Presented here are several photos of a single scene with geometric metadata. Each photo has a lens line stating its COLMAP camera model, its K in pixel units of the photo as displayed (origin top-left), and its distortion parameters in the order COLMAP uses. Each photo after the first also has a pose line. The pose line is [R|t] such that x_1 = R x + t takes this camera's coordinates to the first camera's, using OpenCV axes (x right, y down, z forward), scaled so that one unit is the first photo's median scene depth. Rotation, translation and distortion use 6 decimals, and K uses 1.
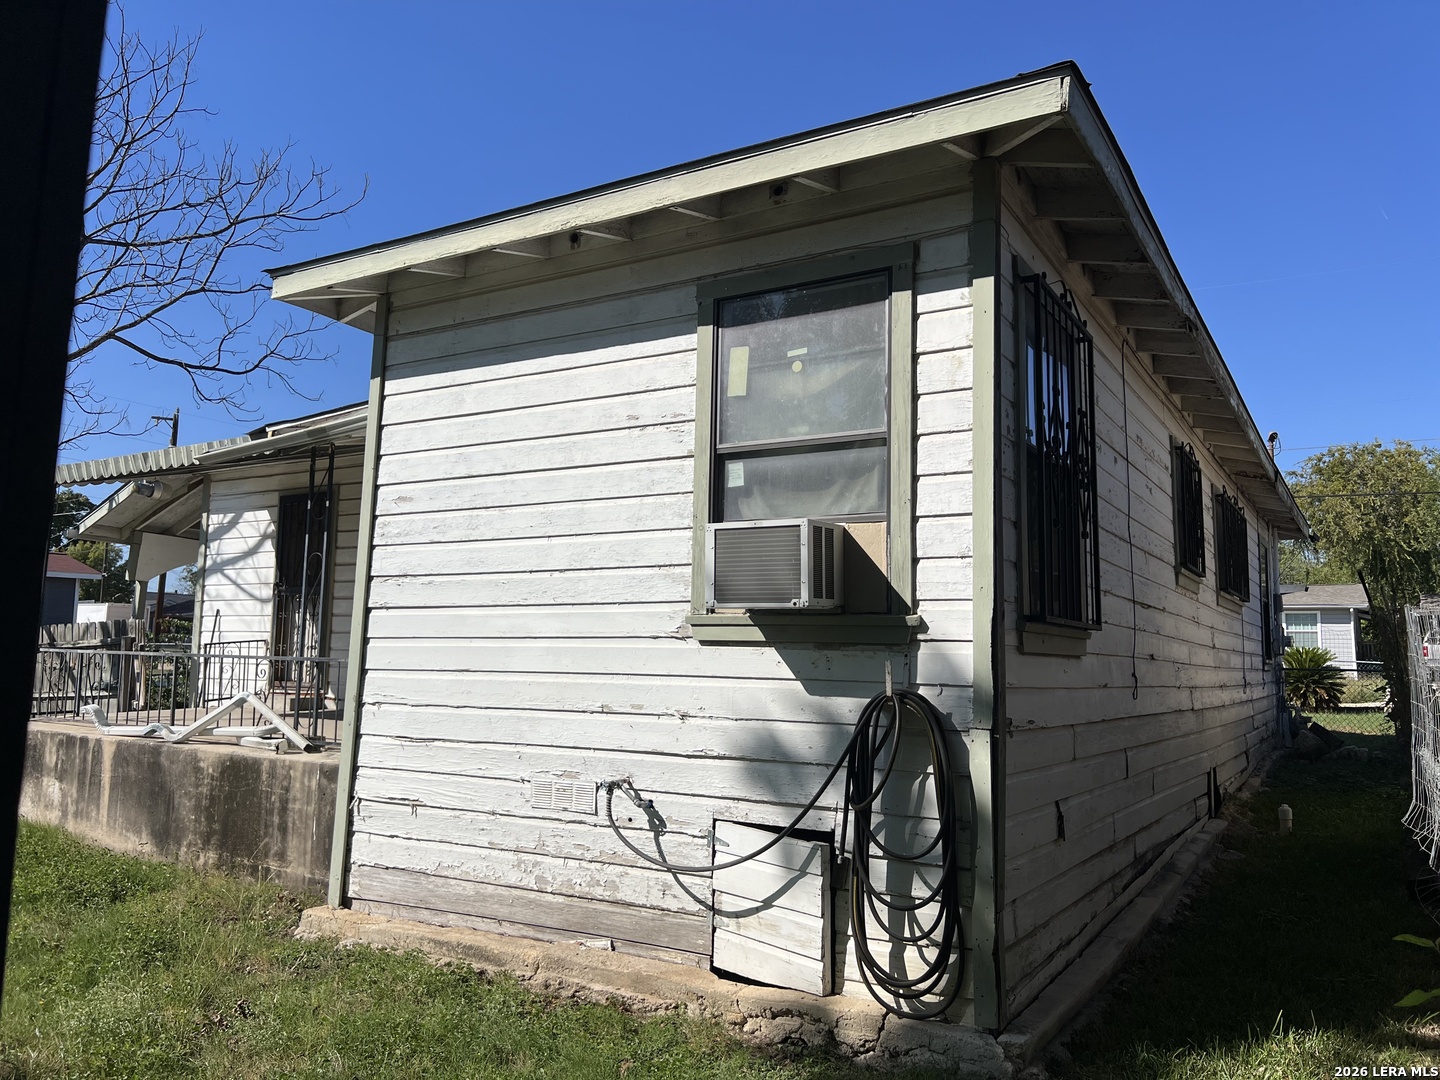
lens RADIAL K [[1095.5, 0, 722.8], [0, 1095.5, 518.2], [0, 0, 1]] dist [0.006082, -0.000020]
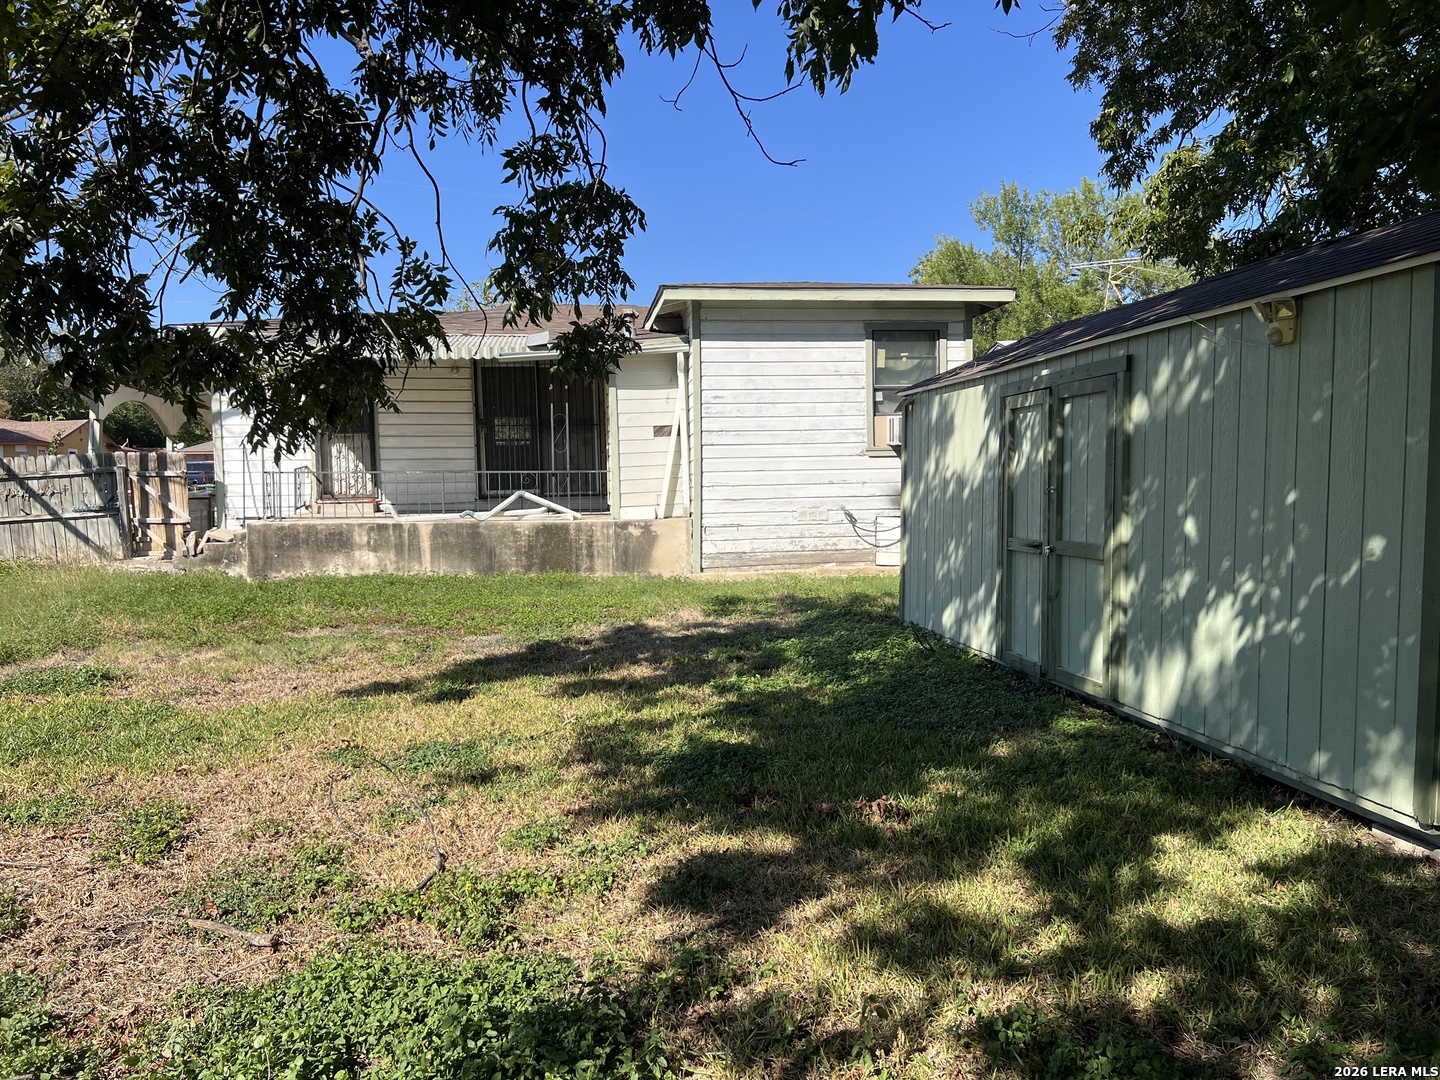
lens RADIAL K [[1100.1, 0, 720.0], [0, 1100.1, 540.0], [0, 0, 1]] dist [0.191611, -0.374465]
pose [[0.776822, -0.061453, 0.626714, -1.470510], [-0.049789, 0.986118, 0.158408, -0.074042], [-0.627749, -0.154258, 0.762978, -0.671553]]
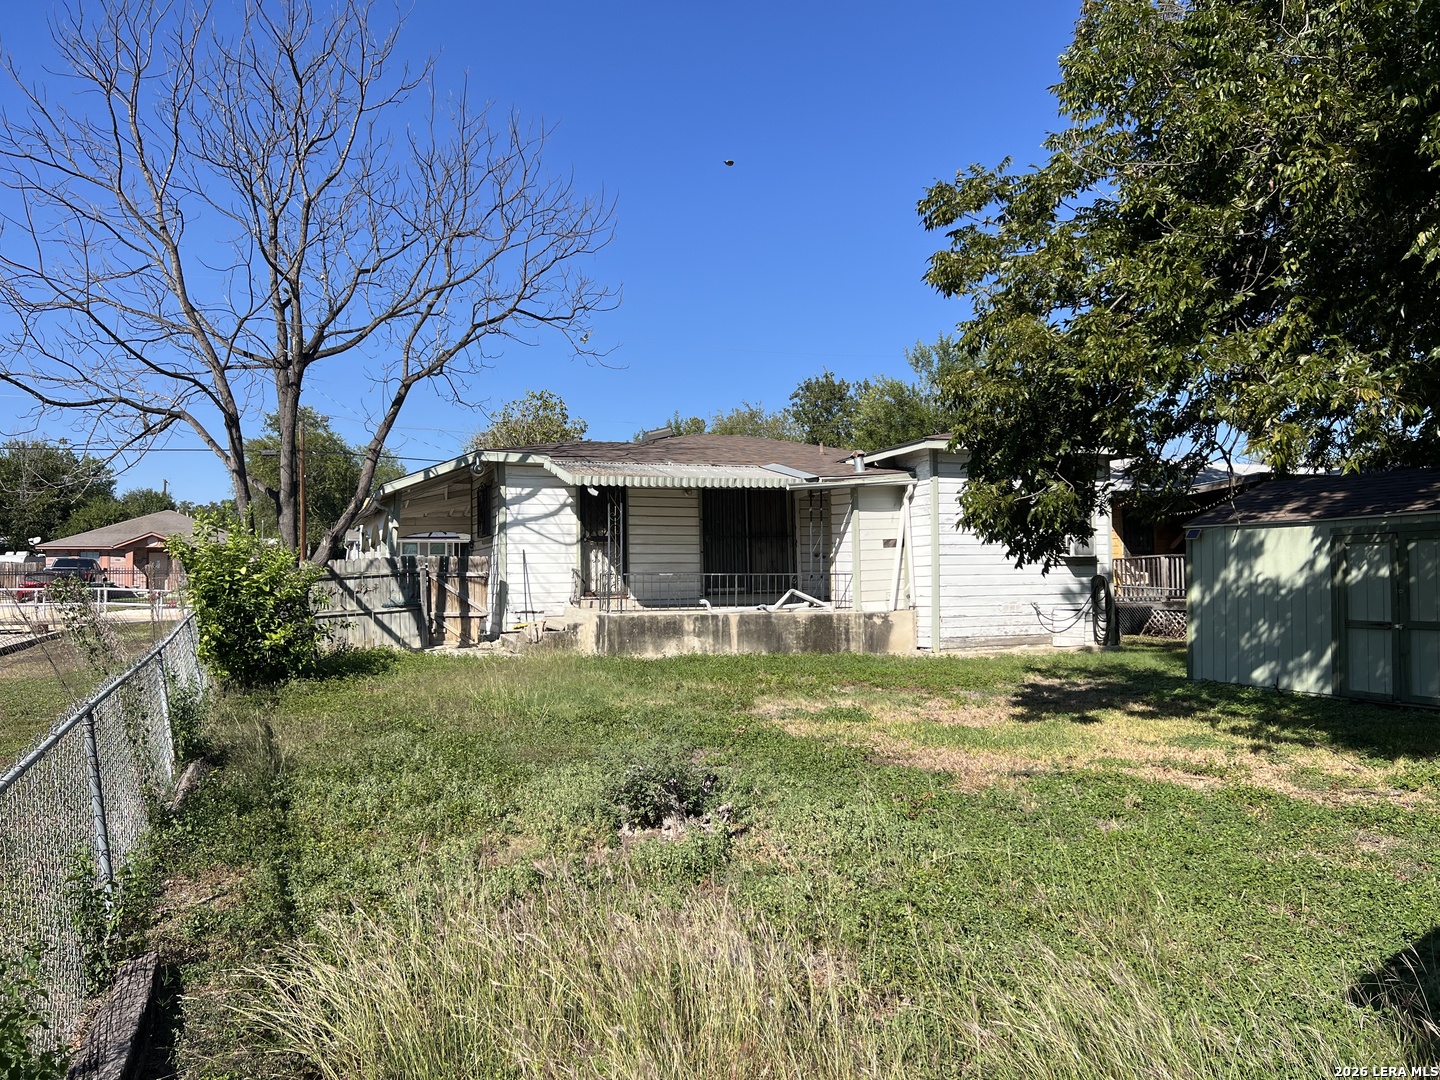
lens RADIAL K [[1100.1, 0, 720.0], [0, 1100.1, 540.0], [0, 0, 1]] dist [0.191611, -0.374465]
pose [[0.604664, 0.004128, 0.796470, -2.630162], [-0.079025, 0.995363, 0.054835, -0.066180], [-0.792550, -0.096098, 0.602187, -0.292884]]
